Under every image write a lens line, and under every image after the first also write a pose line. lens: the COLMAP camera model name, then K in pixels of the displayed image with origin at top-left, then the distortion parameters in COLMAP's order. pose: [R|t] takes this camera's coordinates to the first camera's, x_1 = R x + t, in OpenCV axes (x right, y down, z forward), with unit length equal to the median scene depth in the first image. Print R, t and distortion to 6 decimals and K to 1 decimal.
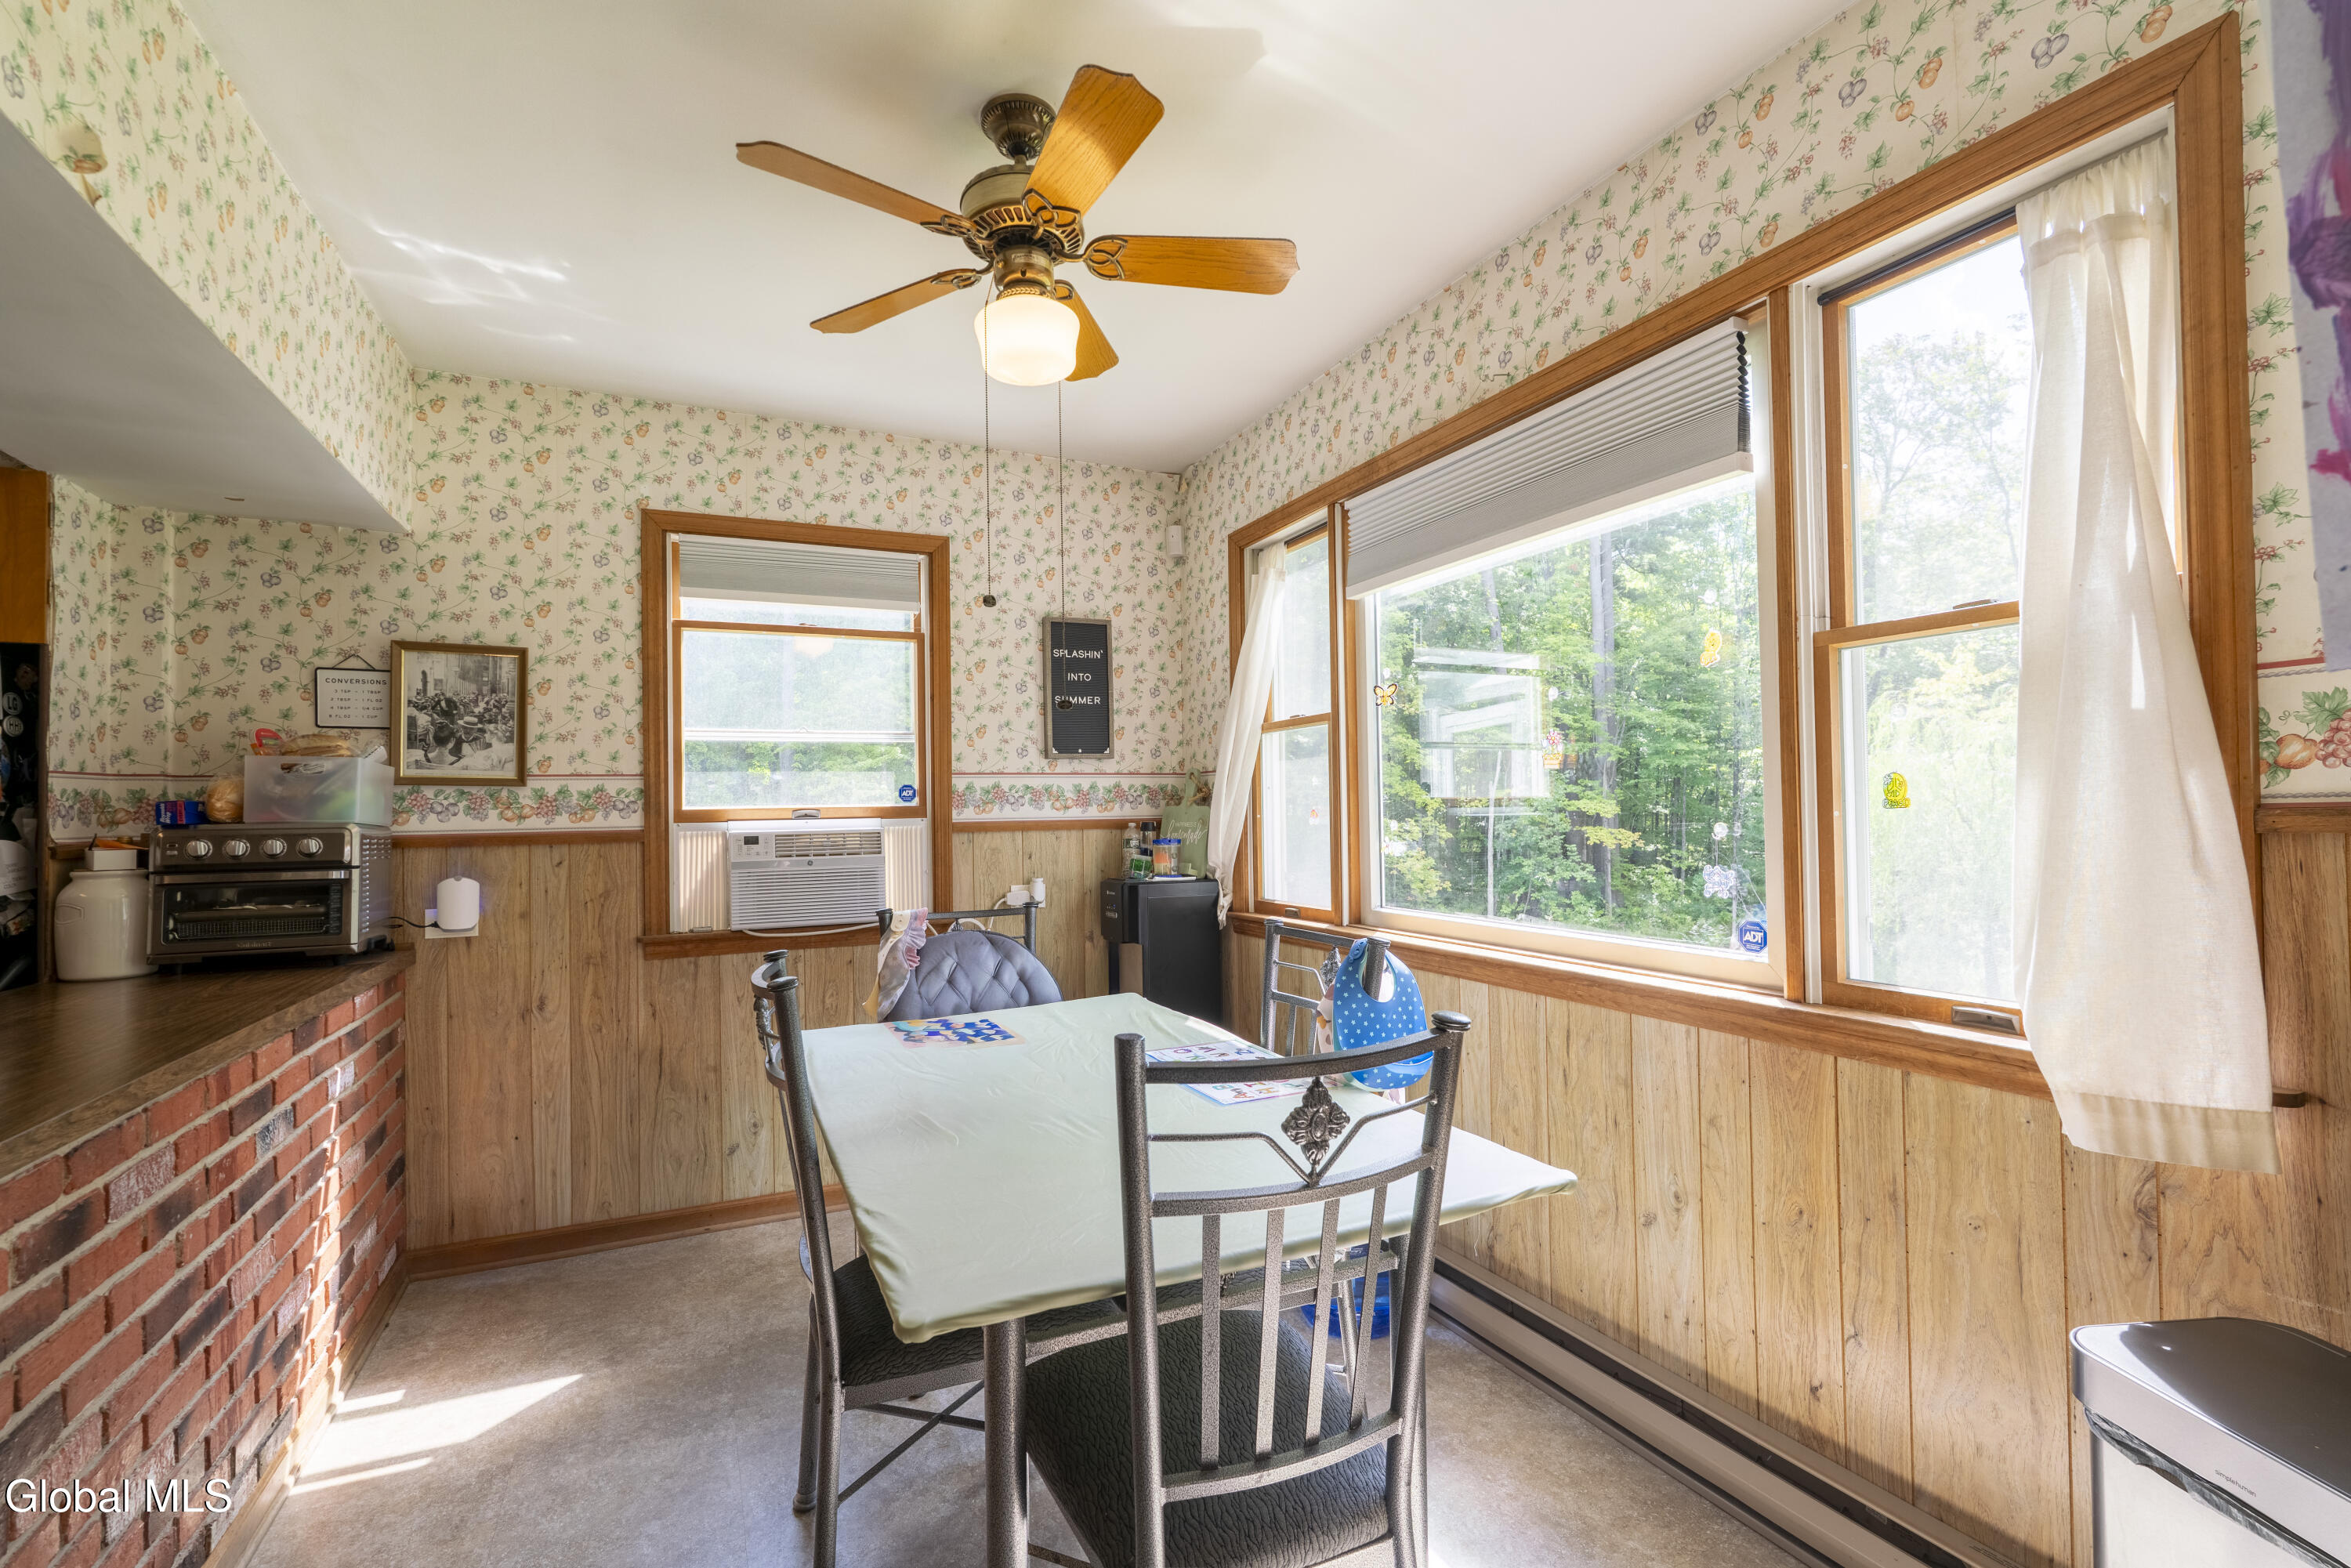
lens RADIAL K [[1028.2, 0, 1169.8], [0, 1028.2, 788.4], [0, 0, 1]] dist [-0.003839, -0.000010]
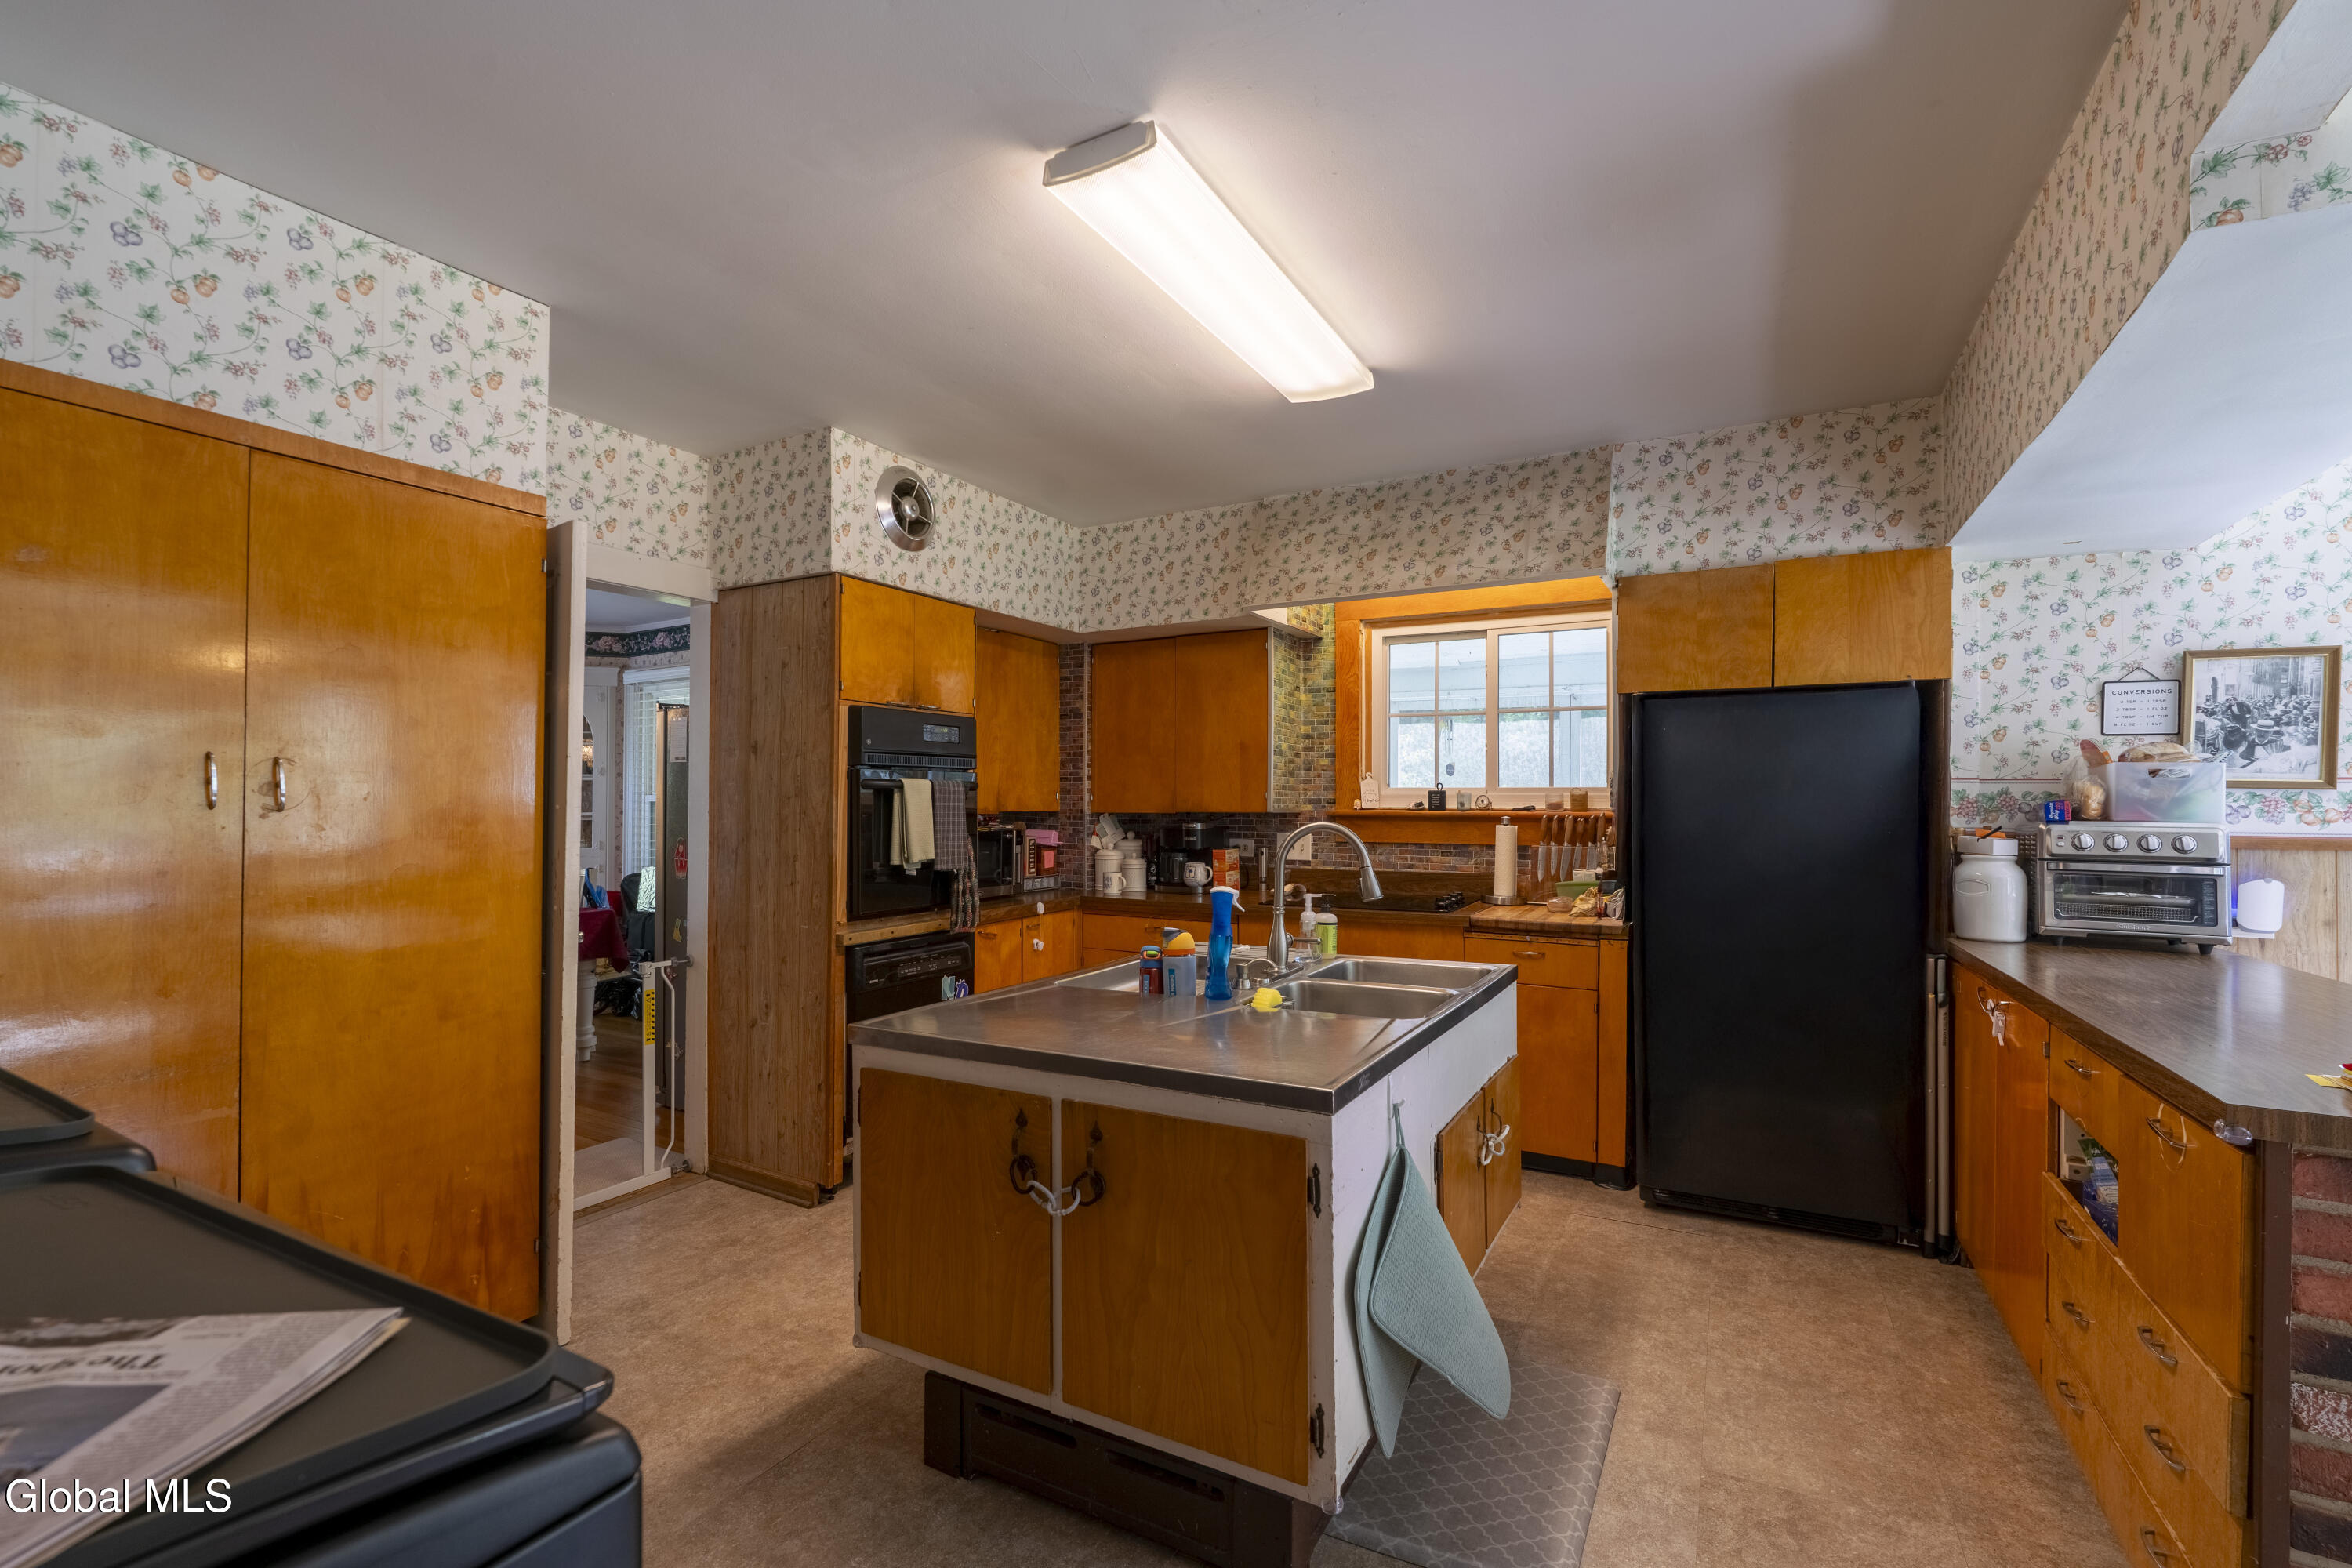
lens RADIAL K [[1028.7, 0, 1176.7], [0, 1028.7, 787.5], [0, 0, 1]] dist [-0.003839, -0.000010]
pose [[0.586266, 0.009154, -0.810067, -0.502456], [-0.004803, 0.999958, 0.007823, -0.006542], [0.810104, -0.000696, 0.586285, -0.458278]]
